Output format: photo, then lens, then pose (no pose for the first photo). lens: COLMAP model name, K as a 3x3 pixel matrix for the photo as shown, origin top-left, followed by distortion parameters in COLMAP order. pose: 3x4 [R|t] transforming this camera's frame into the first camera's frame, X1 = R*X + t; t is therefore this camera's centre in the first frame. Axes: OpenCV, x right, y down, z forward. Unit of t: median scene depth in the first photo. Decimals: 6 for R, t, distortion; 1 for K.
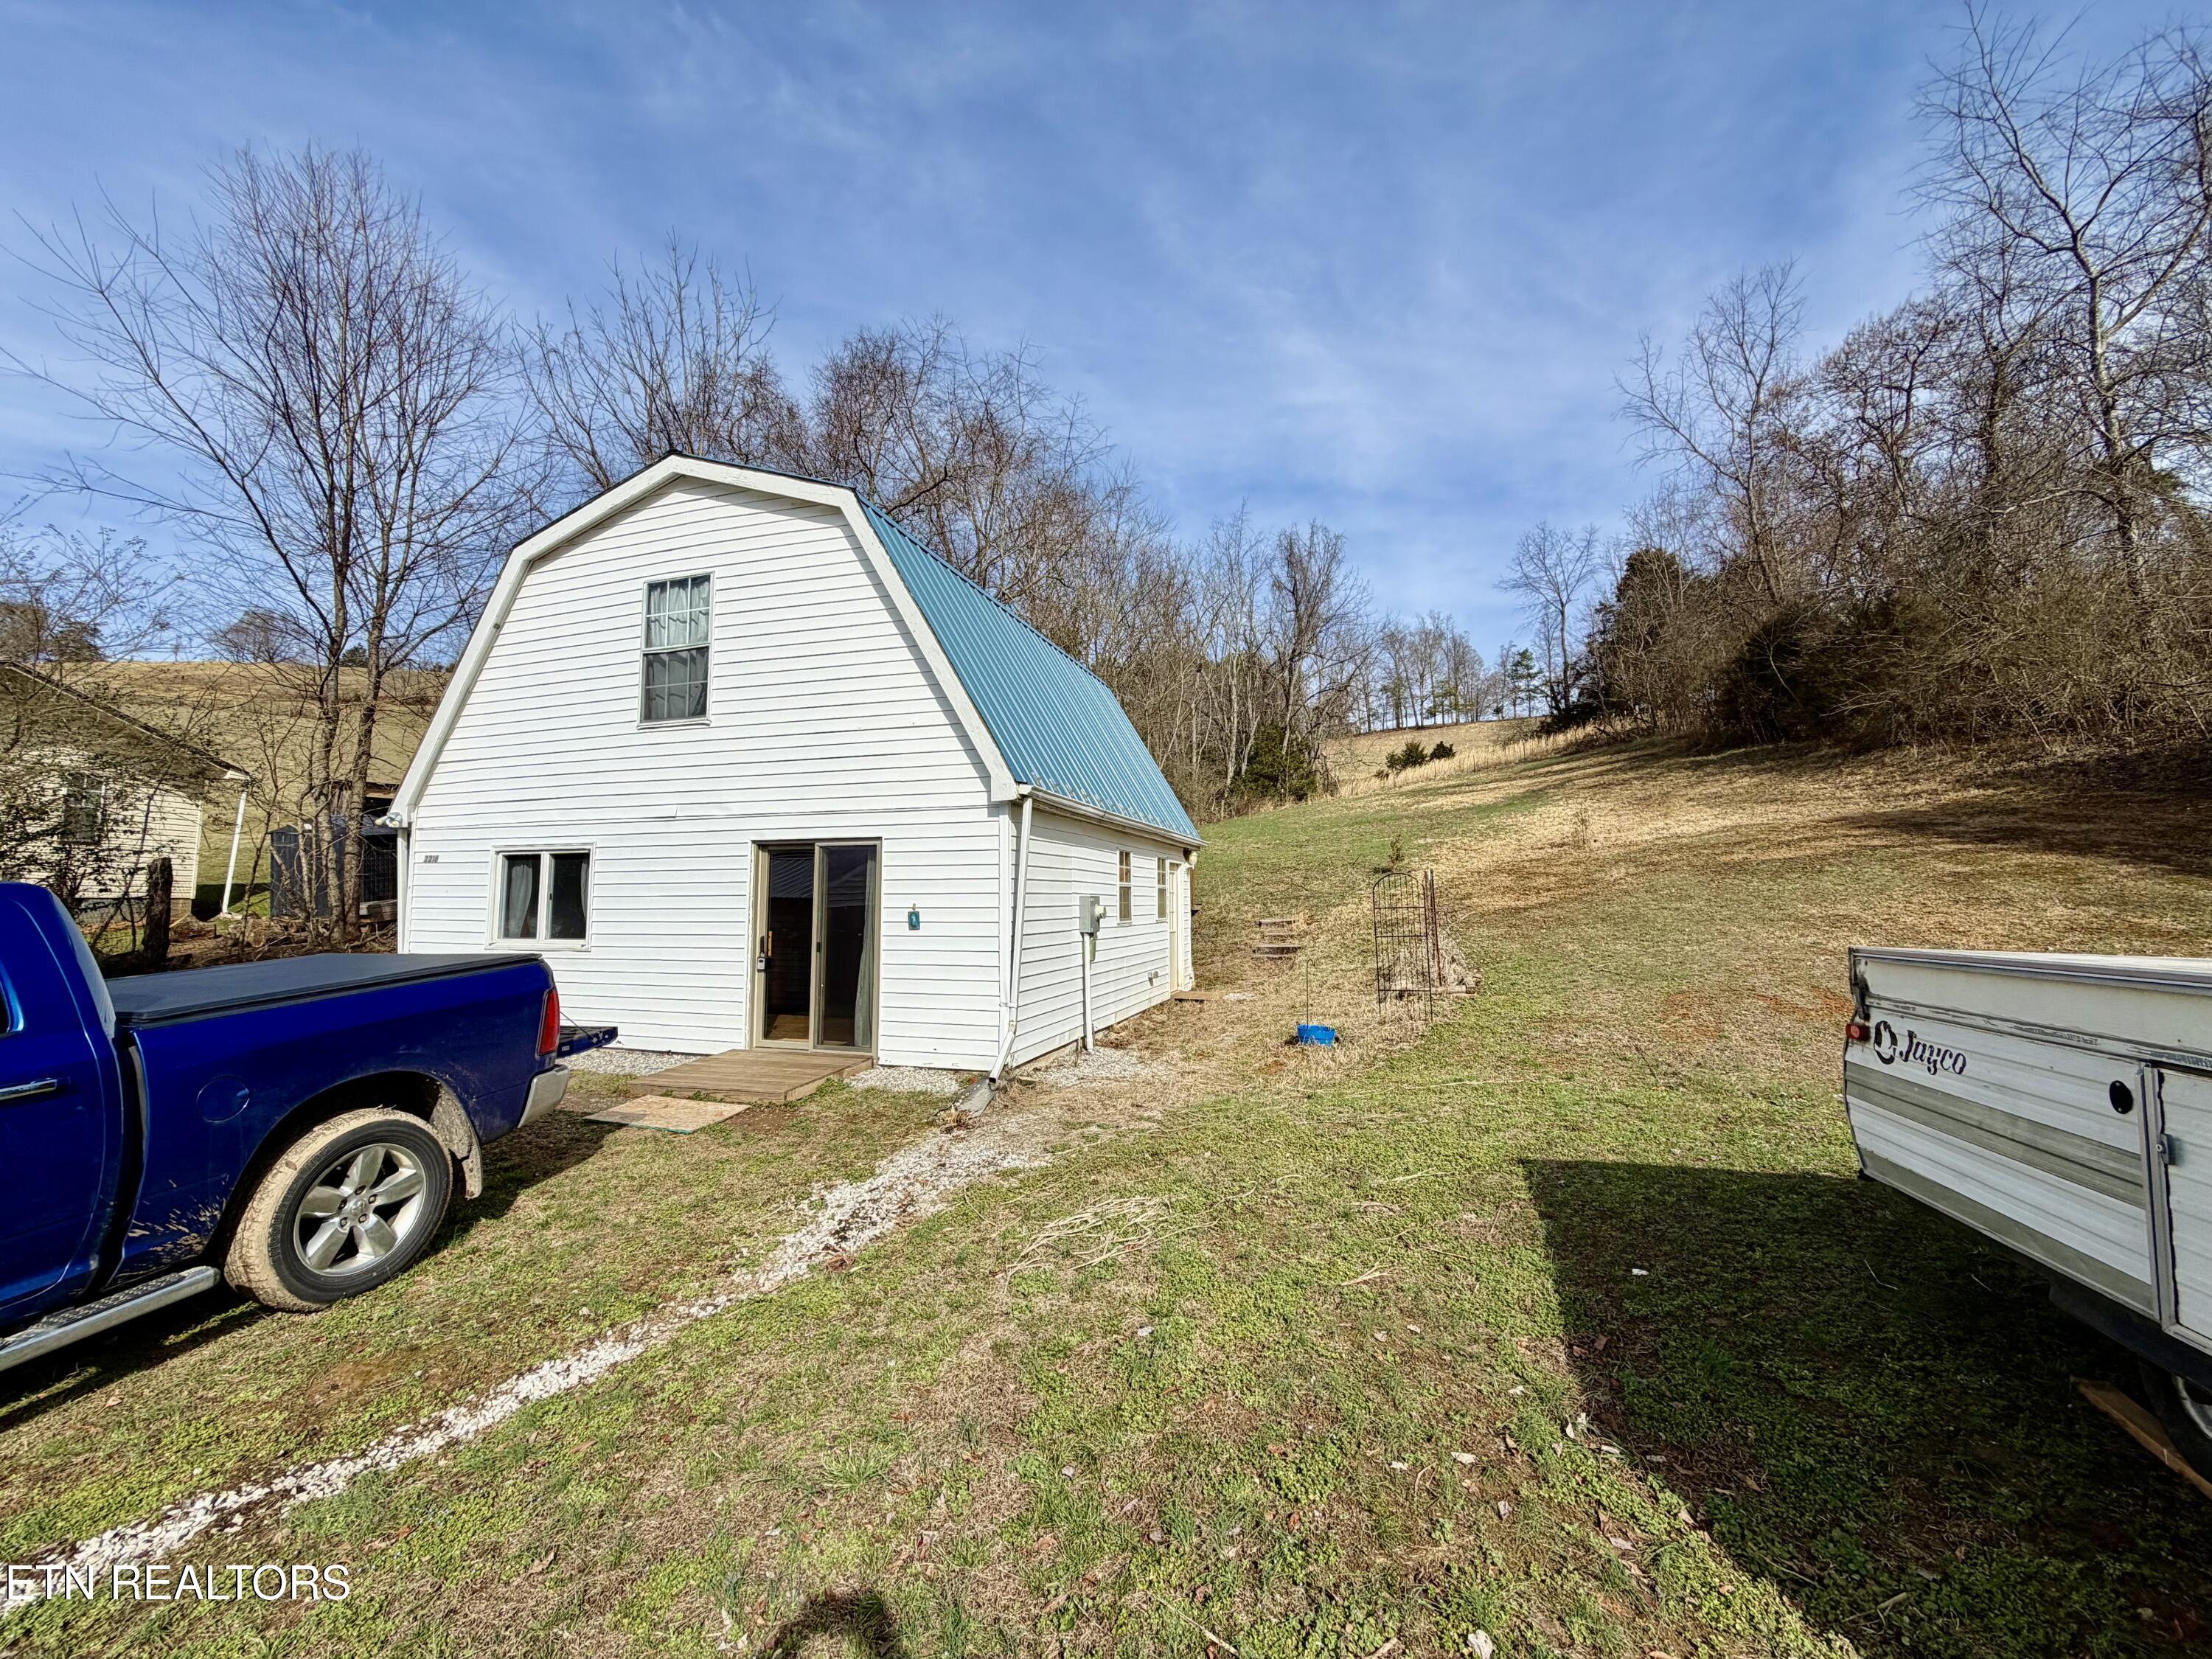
lens RADIAL K [[877.7, 0, 1099.1], [0, 877.7, 826.1], [0, 0, 1]] dist [0.000511, 0.000085]
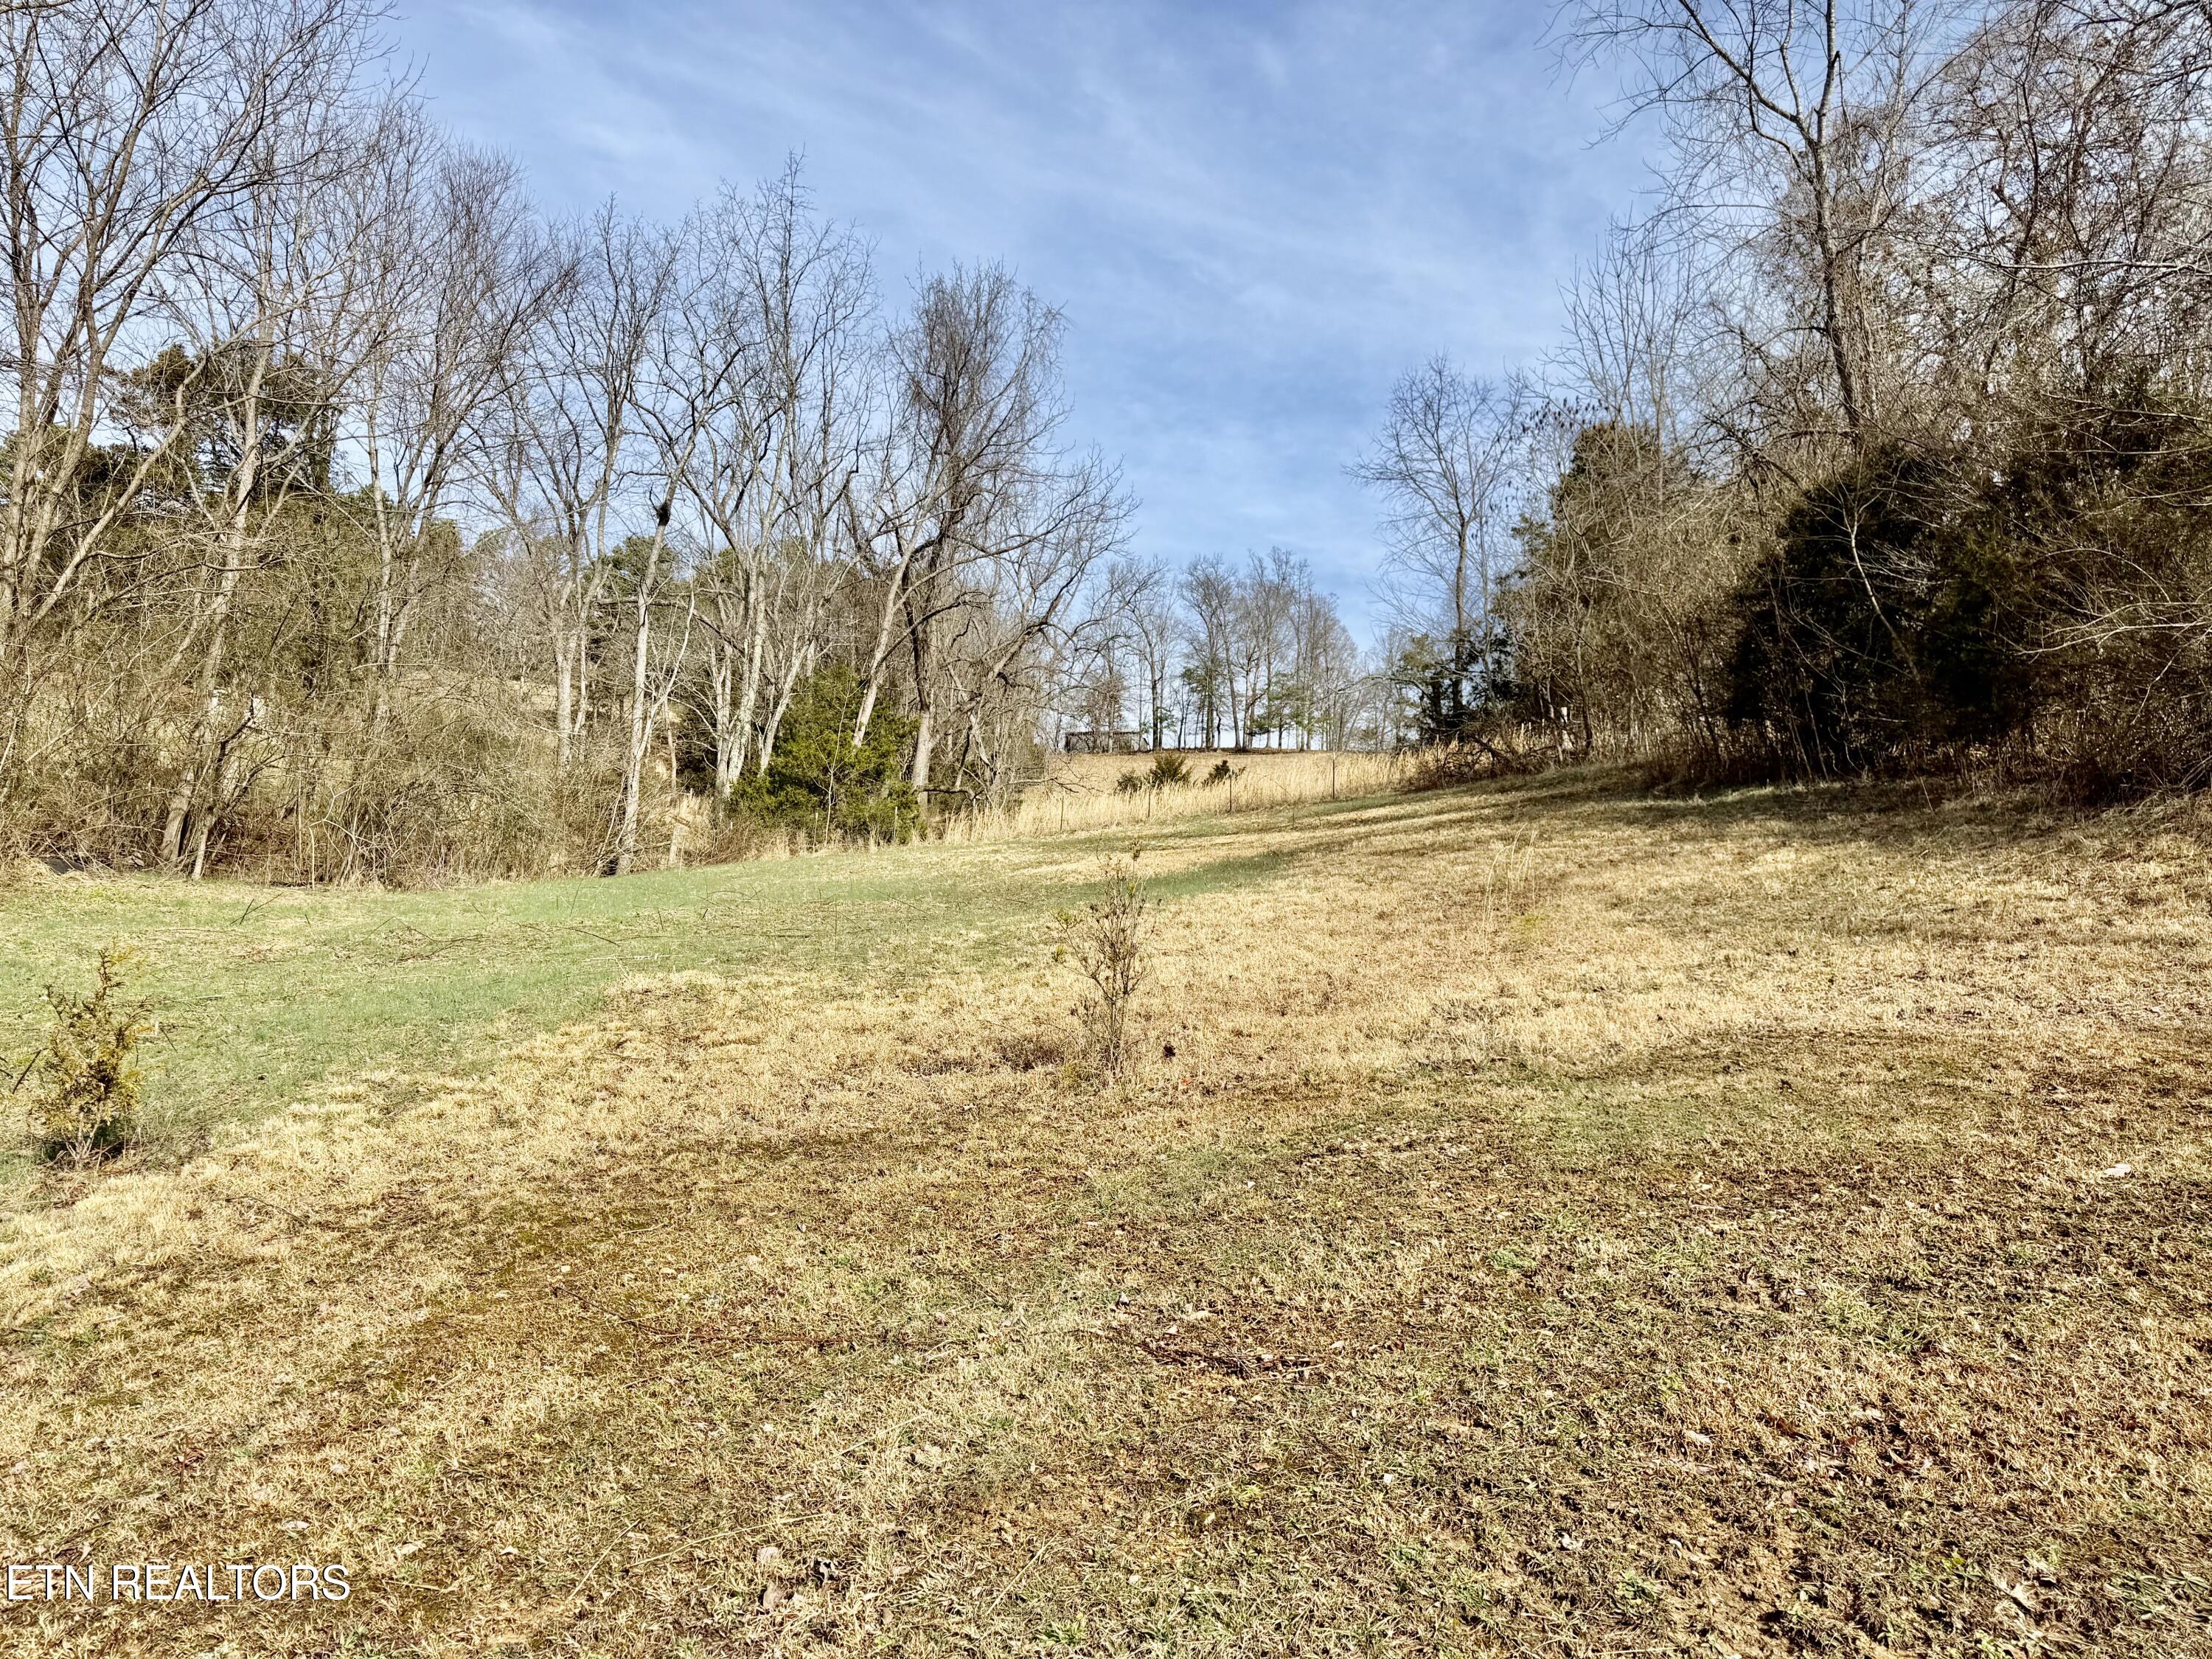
lens RADIAL K [[1555.1, 0, 1112.2], [0, 1555.1, 833.9], [0, 0, 1]] dist [0.062322, -0.076854]
pose [[0.963798, 0.094679, 0.249258, 0.515858], [-0.084543, 0.995109, -0.051089, -0.016724], [-0.252876, 0.028166, 0.967089, 0.733107]]
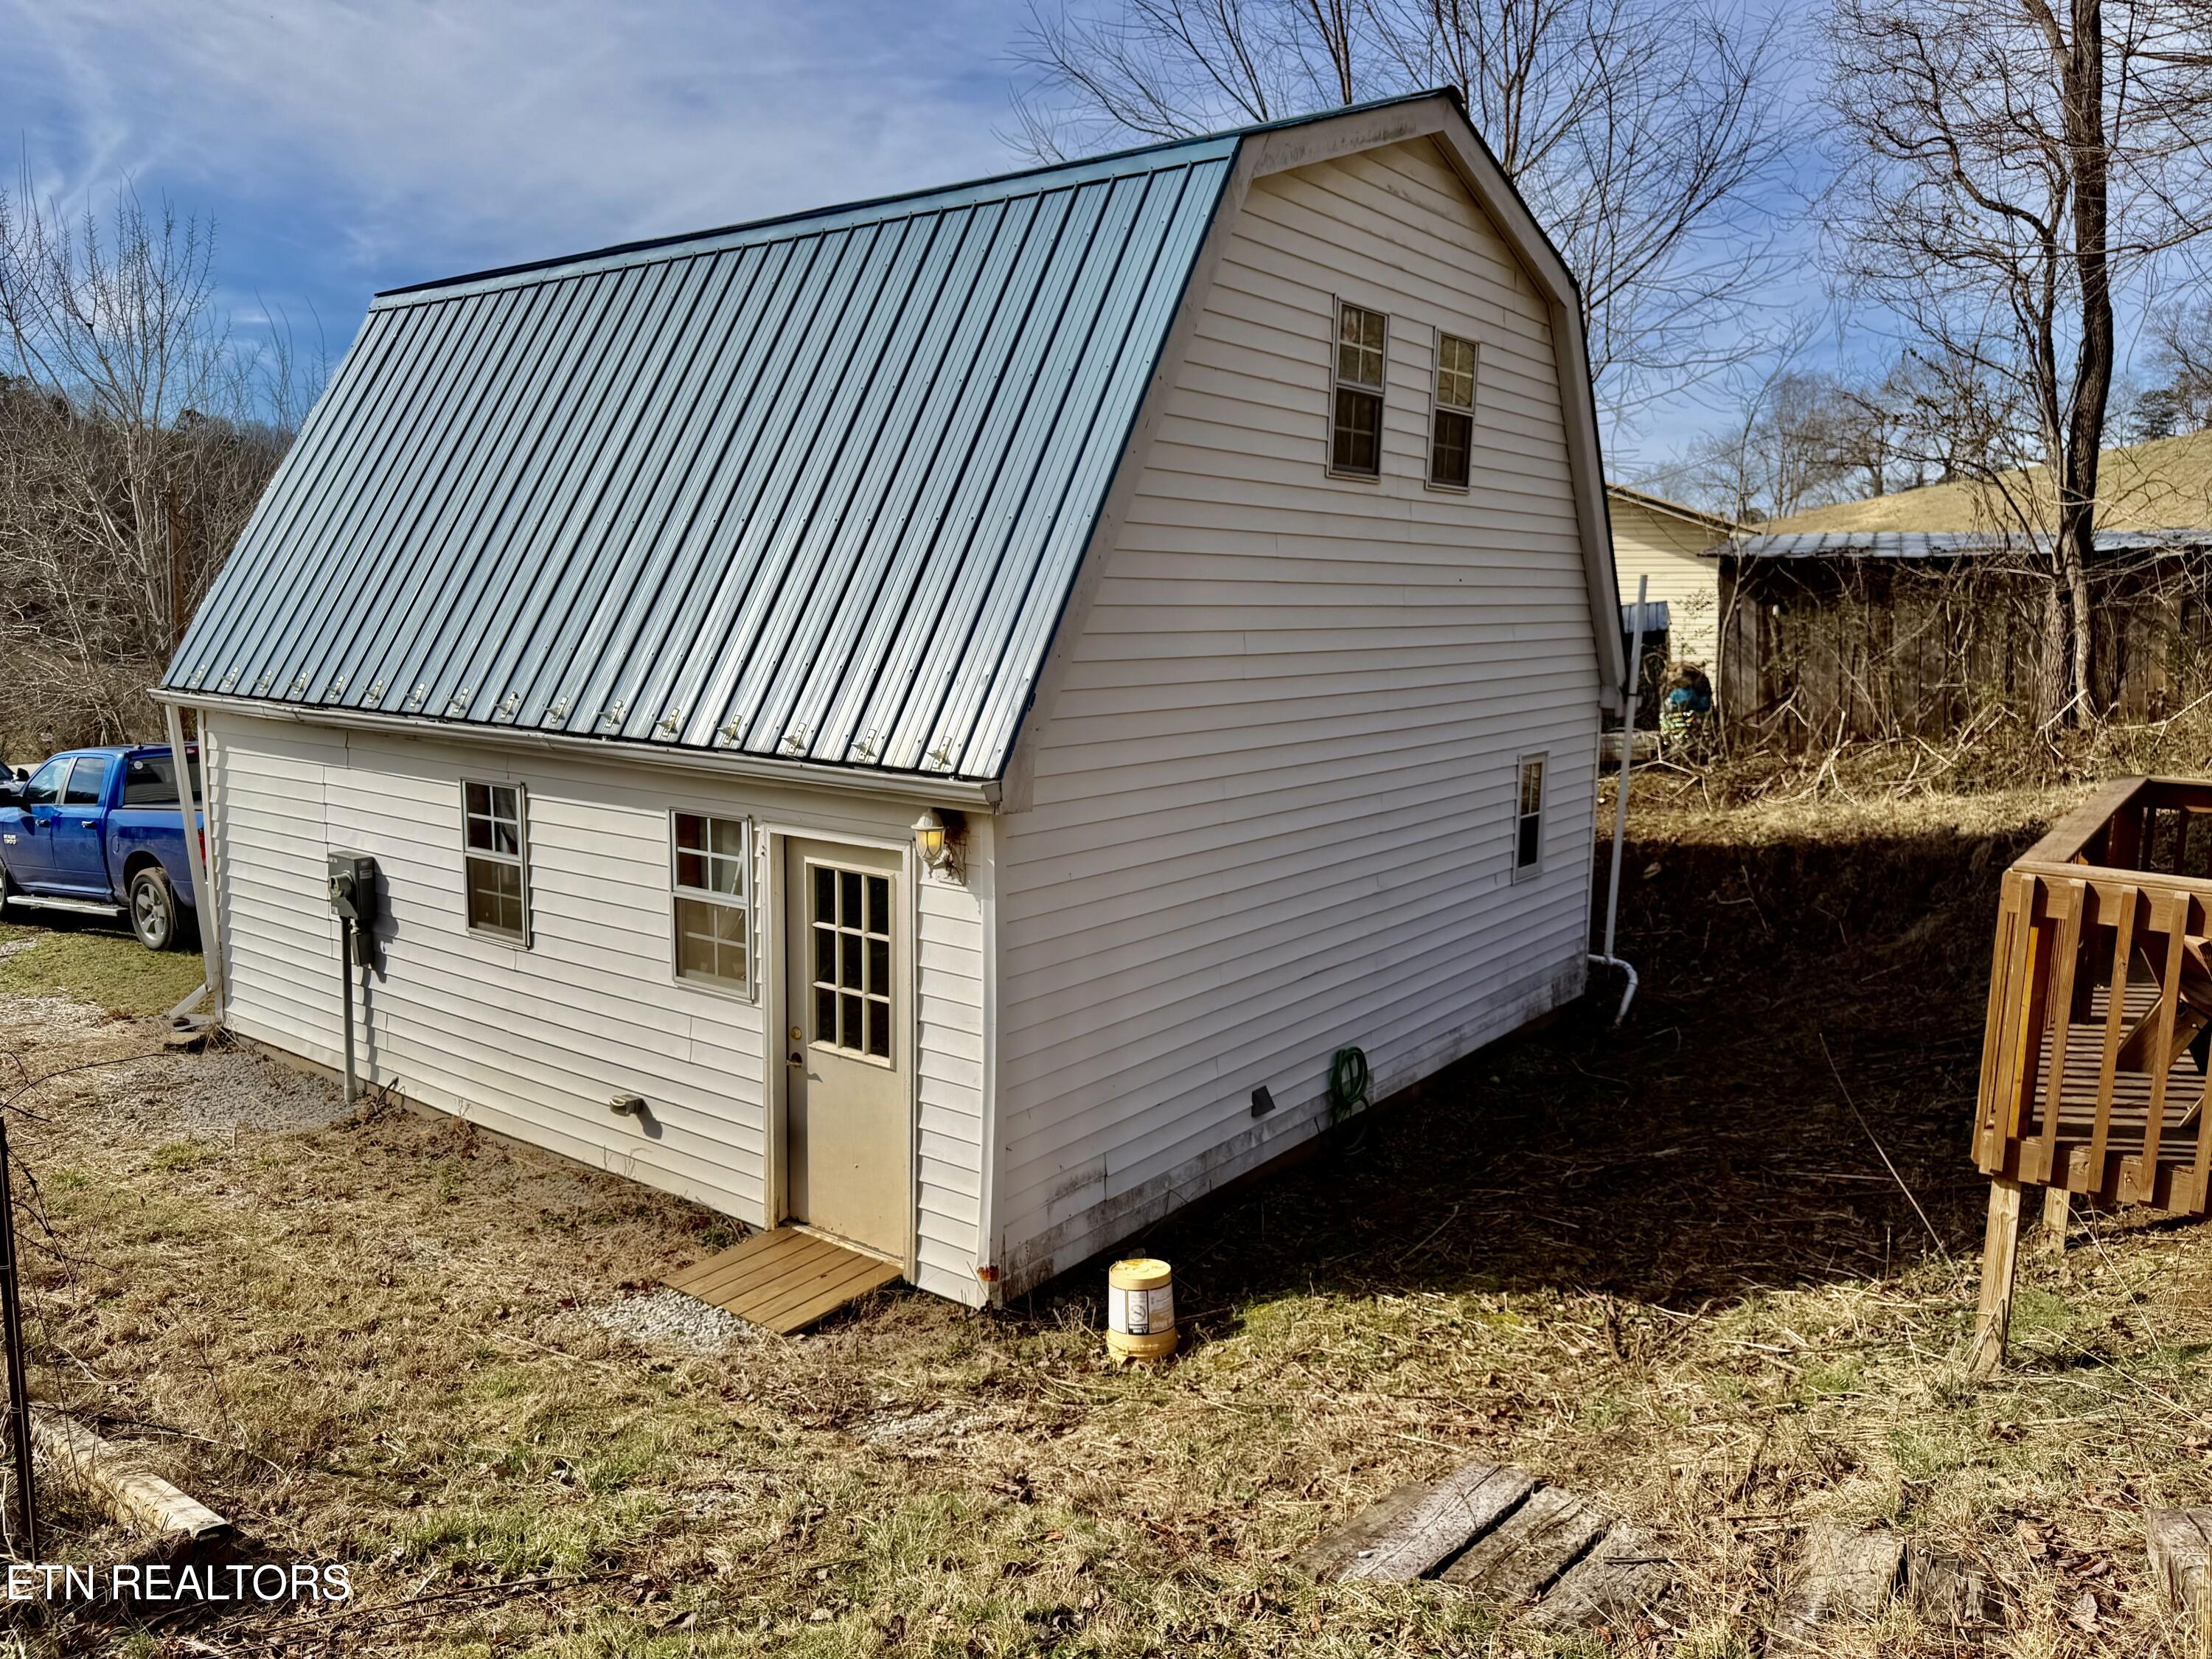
lens RADIAL K [[1555.1, 0, 1112.2], [0, 1555.1, 833.9], [0, 0, 1]] dist [0.062322, -0.076854]
pose [[-0.314130, 0.142342, -0.938649, 0.424418], [0.066161, 0.989575, 0.127923, -0.016684], [0.947072, -0.021917, -0.320272, 0.960157]]
